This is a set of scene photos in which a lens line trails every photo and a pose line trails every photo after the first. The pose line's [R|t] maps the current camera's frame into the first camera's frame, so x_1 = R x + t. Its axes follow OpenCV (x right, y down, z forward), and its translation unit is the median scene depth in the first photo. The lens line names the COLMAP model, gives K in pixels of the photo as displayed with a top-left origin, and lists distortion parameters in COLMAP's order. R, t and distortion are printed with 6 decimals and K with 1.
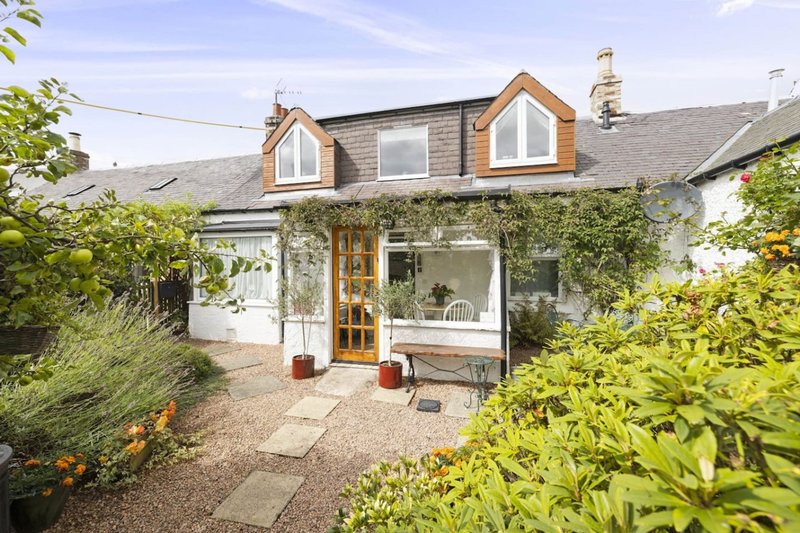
lens RADIAL K [[334.9, 0, 398.5], [0, 334.9, 261.6], [0, 0, 1]] dist [0.002793, 0.000498]
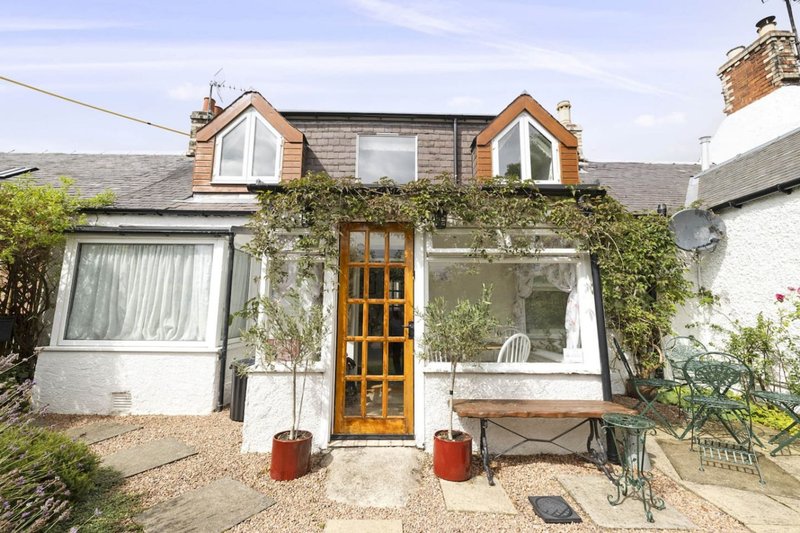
lens RADIAL K [[334.9, 0, 398.5], [0, 334.9, 261.6], [0, 0, 1]] dist [0.002793, 0.000498]
pose [[0.960263, 0.056259, 0.273367, -0.205029], [-0.014720, 0.988319, -0.151689, 0.054833], [-0.278708, 0.141637, 0.949874, 0.263714]]
